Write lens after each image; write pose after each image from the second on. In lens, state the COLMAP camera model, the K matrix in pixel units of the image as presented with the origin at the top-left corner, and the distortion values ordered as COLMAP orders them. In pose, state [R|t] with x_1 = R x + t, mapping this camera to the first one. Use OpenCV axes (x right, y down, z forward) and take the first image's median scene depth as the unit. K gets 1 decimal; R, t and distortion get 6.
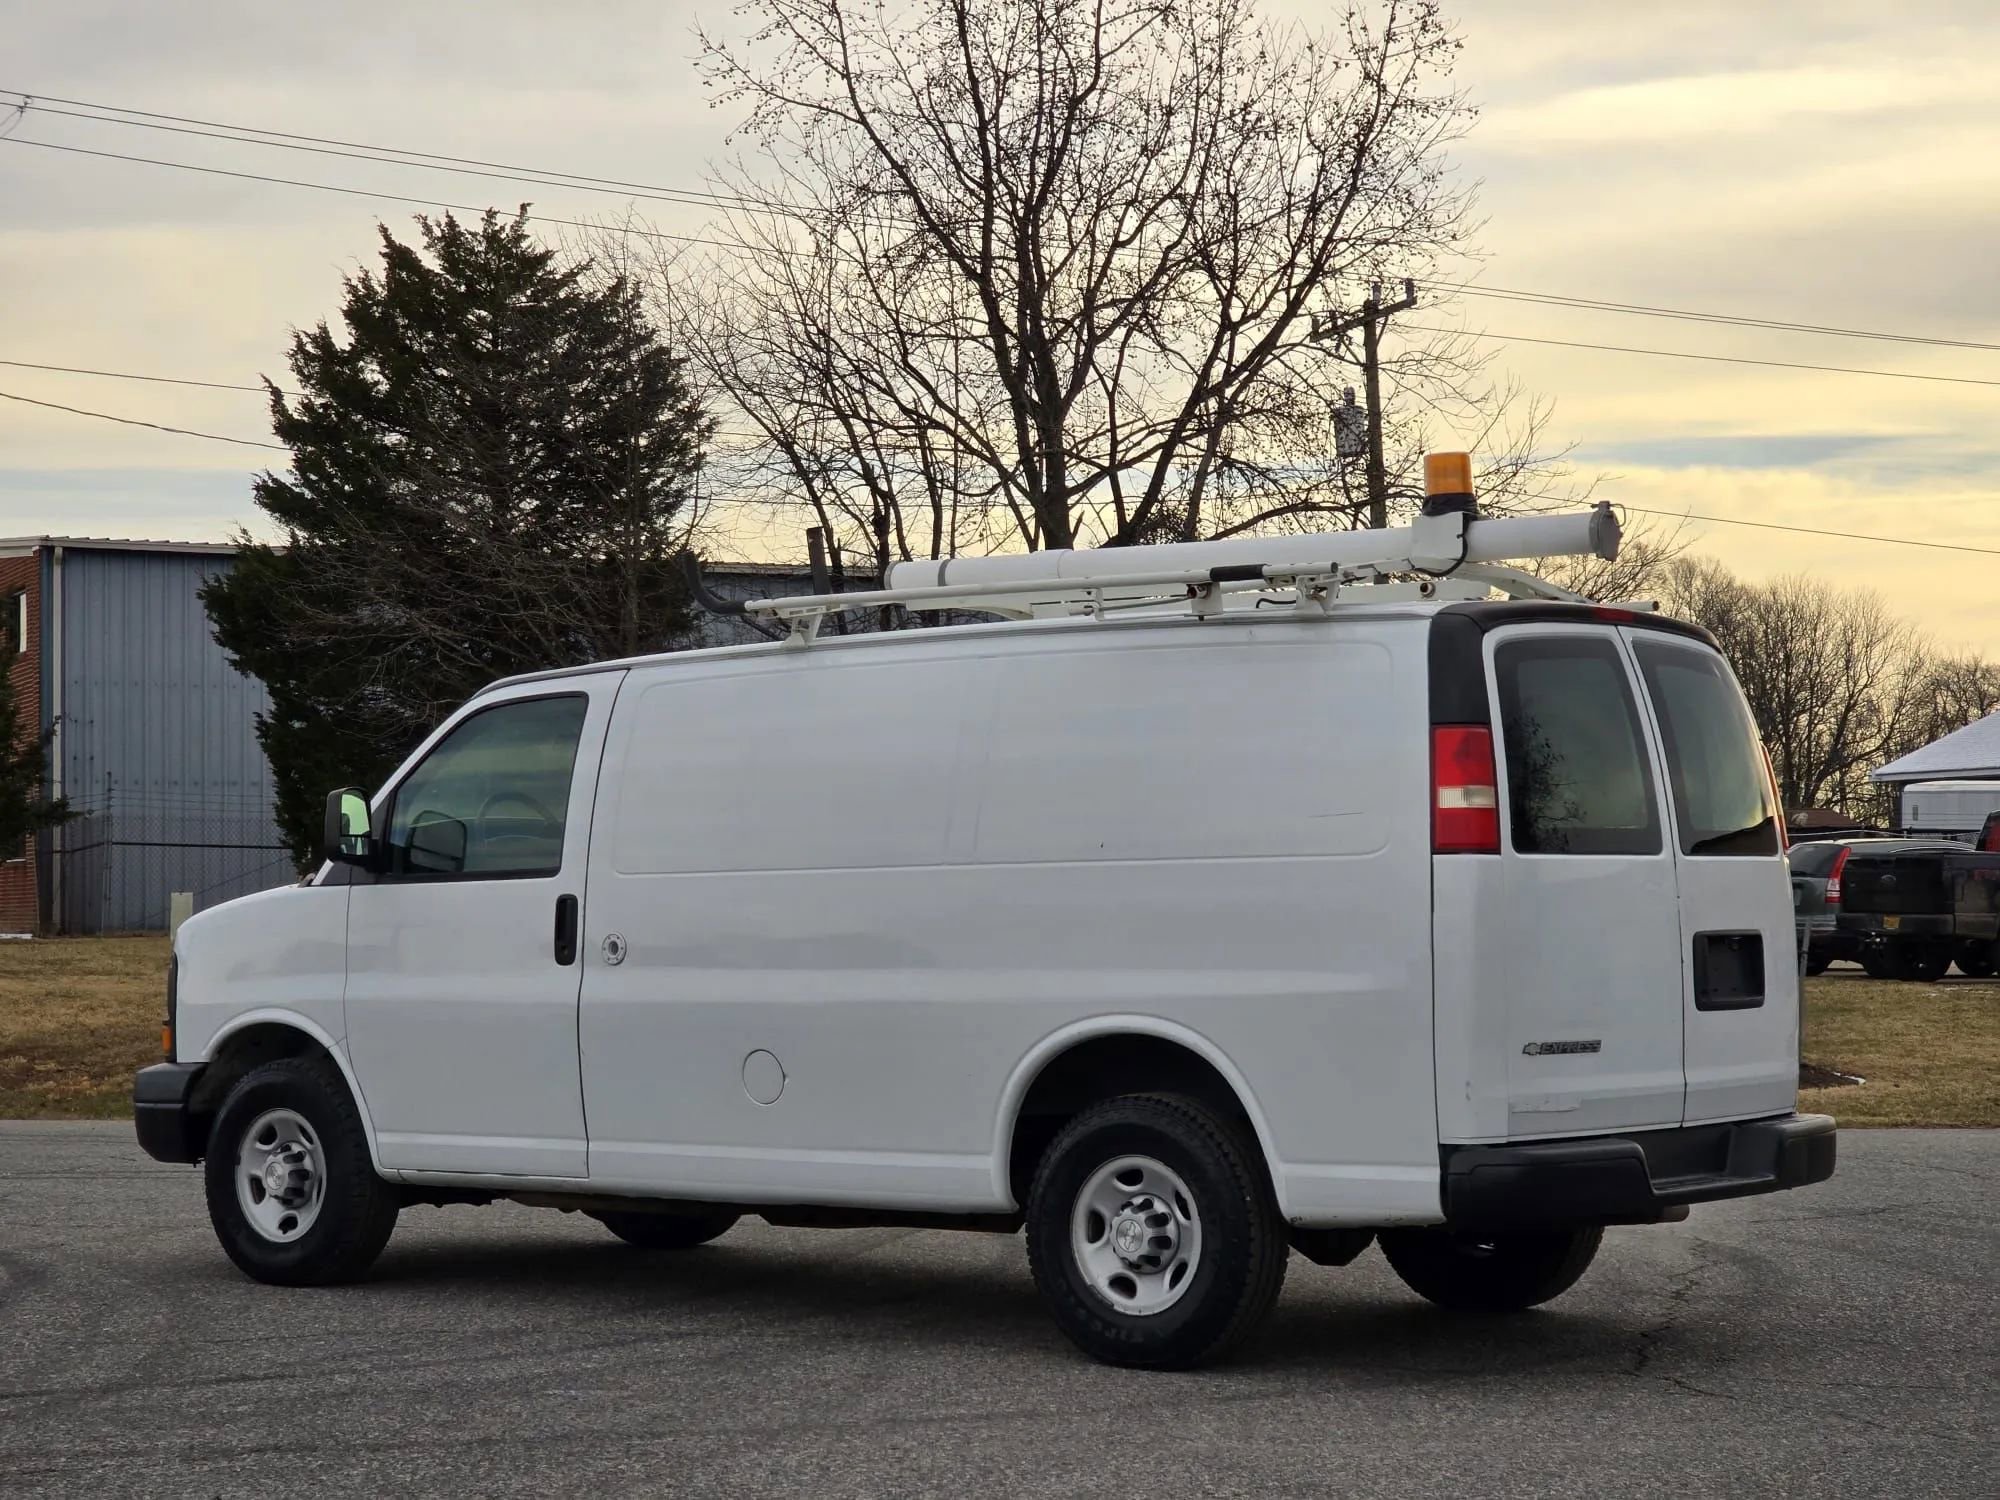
lens RADIAL K [[3736.5, 0, 987.6], [0, 3736.5, 760.1], [0, 0, 1]] dist [0.027506, 0.000000]
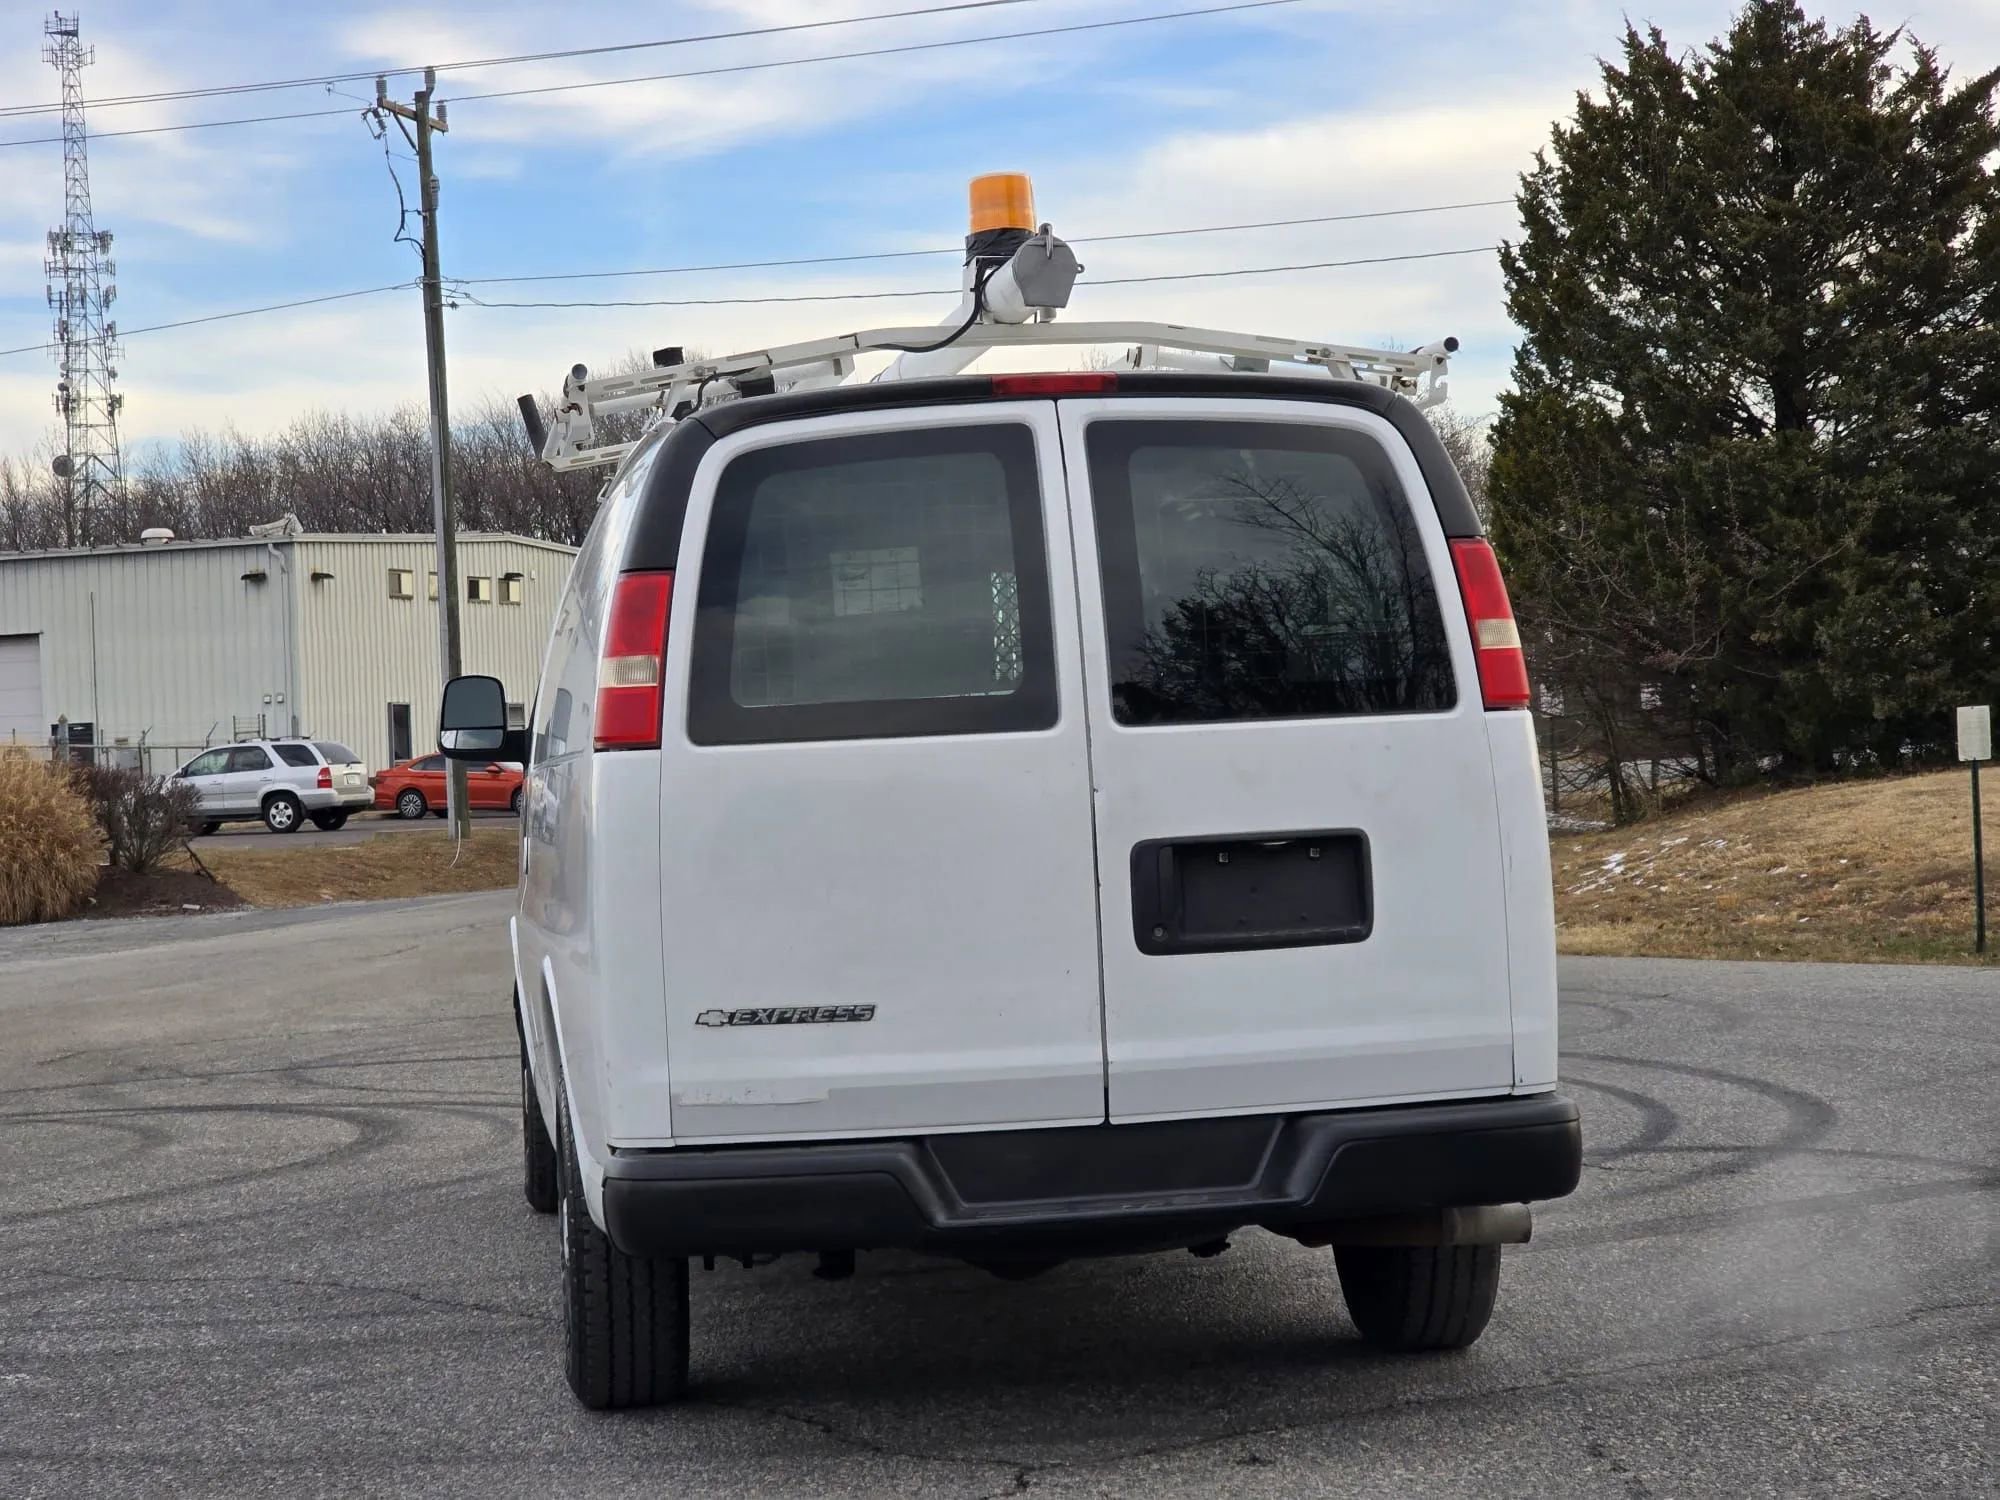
lens RADIAL K [[3736.5, 0, 993.4], [0, 3736.5, 747.9], [0, 0, 1]] dist [0.027506, 0.000000]
pose [[0.721418, -0.028272, -0.691923, 0.581319], [0.067637, 0.997266, 0.029772, 0.006317], [0.689189, -0.068278, 0.721358, 0.442243]]
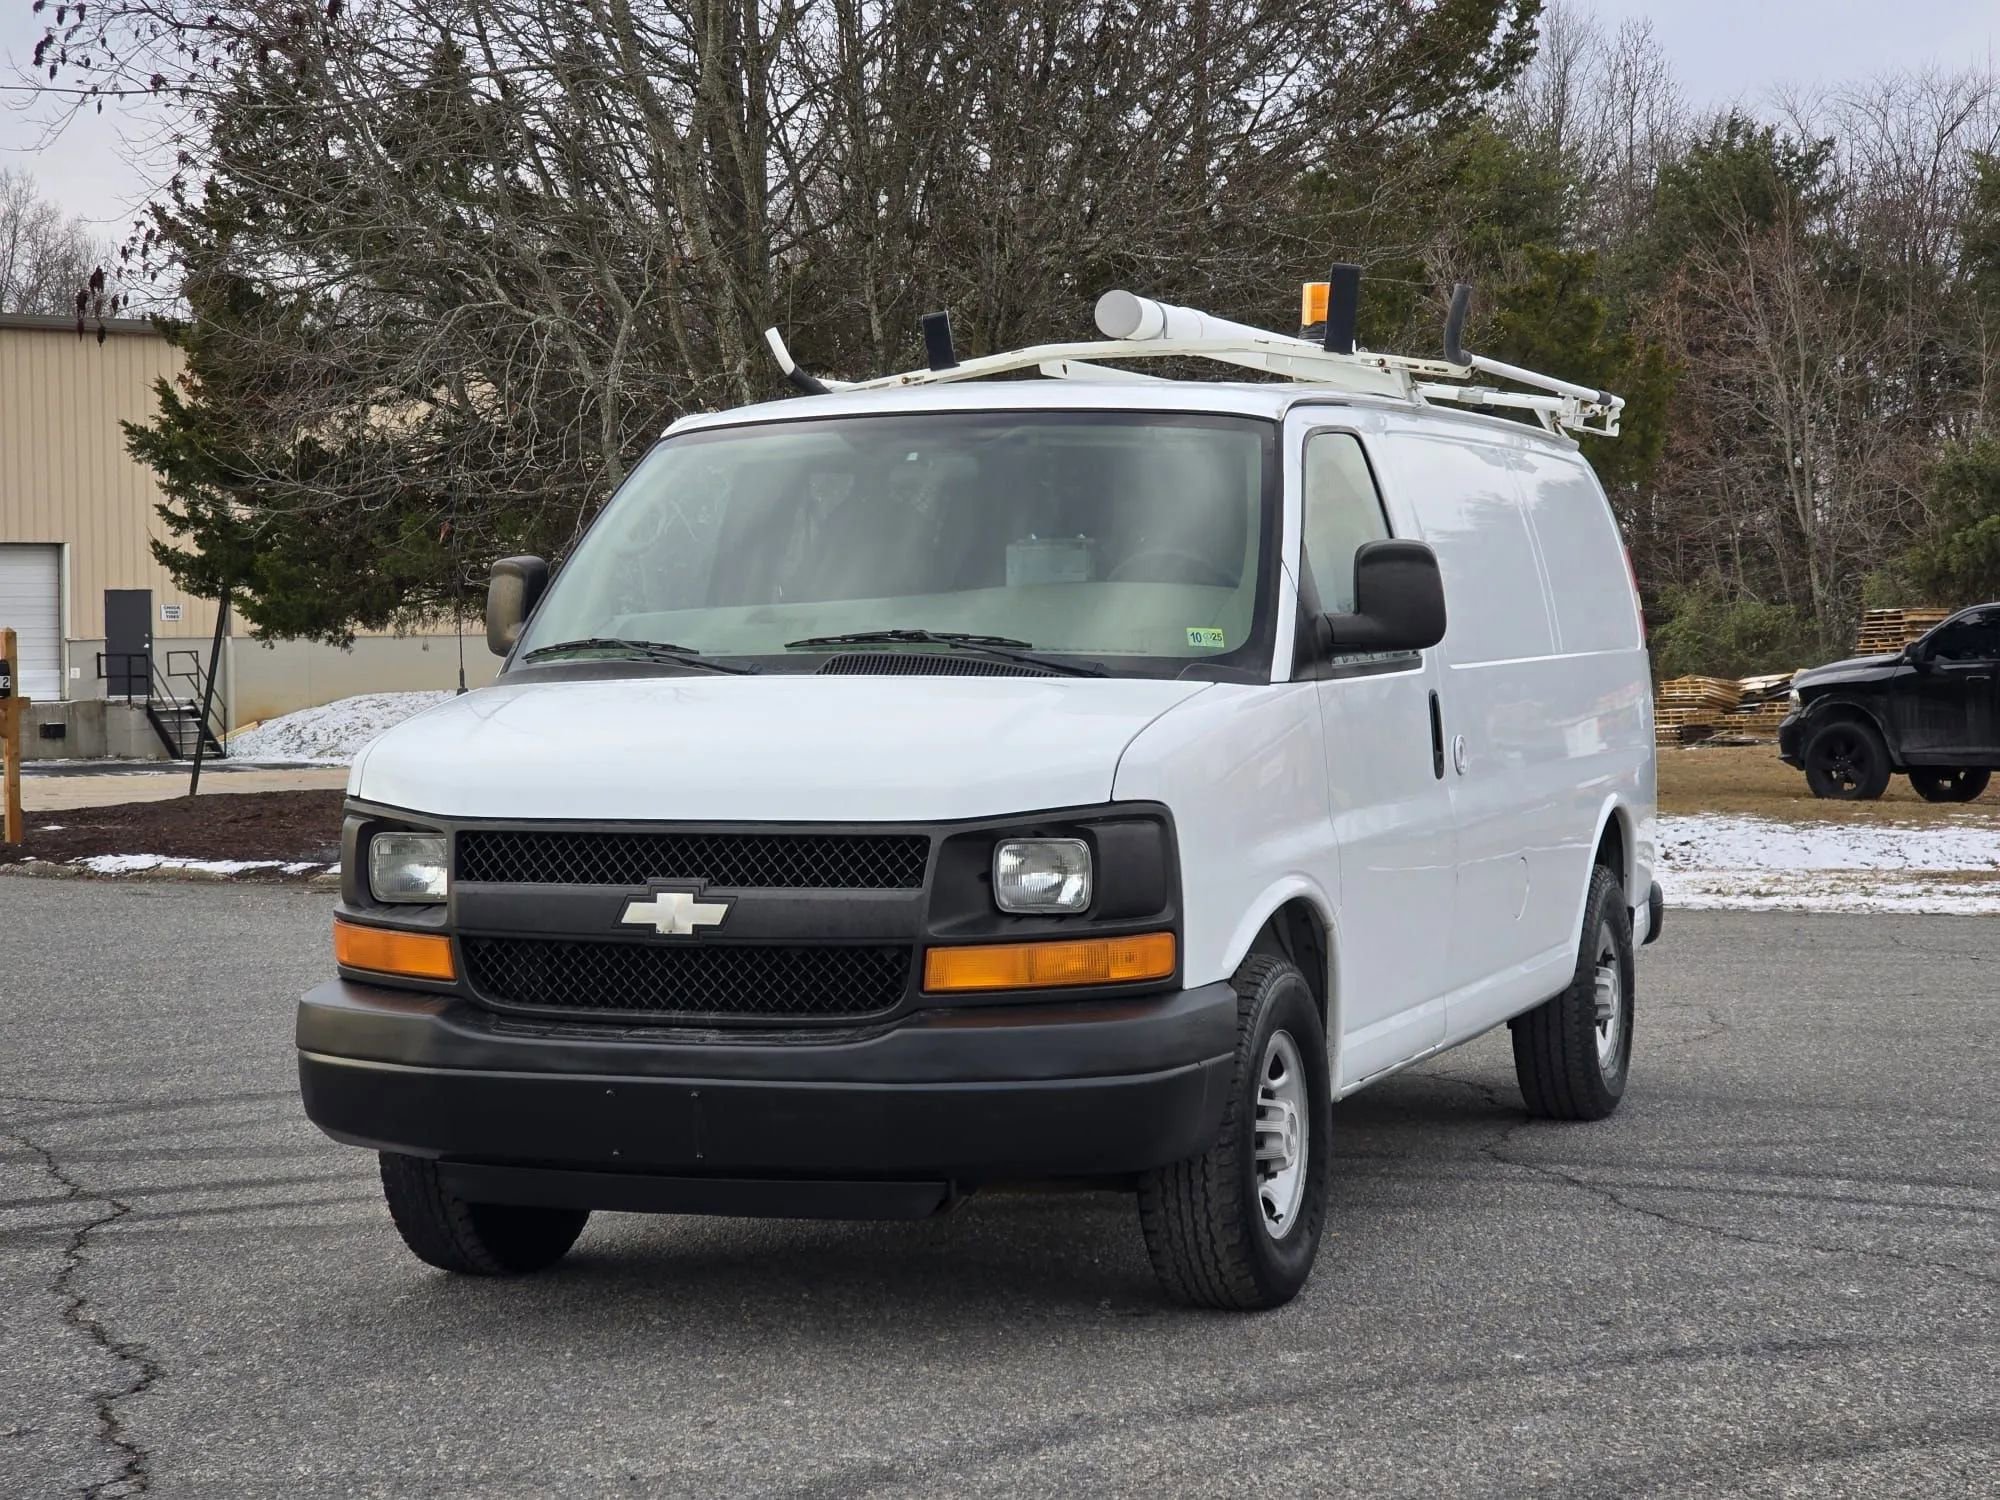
lens RADIAL K [[3740.5, 0, 1038.6], [0, 3740.5, 764.2], [0, 0, 1]] dist [-0.013180, 0.000000]
pose [[-0.313749, -0.021033, 0.949273, -0.844510], [-0.021345, 0.999658, 0.015095, 0.041457], [-0.949266, -0.015526, -0.314091, 1.337722]]
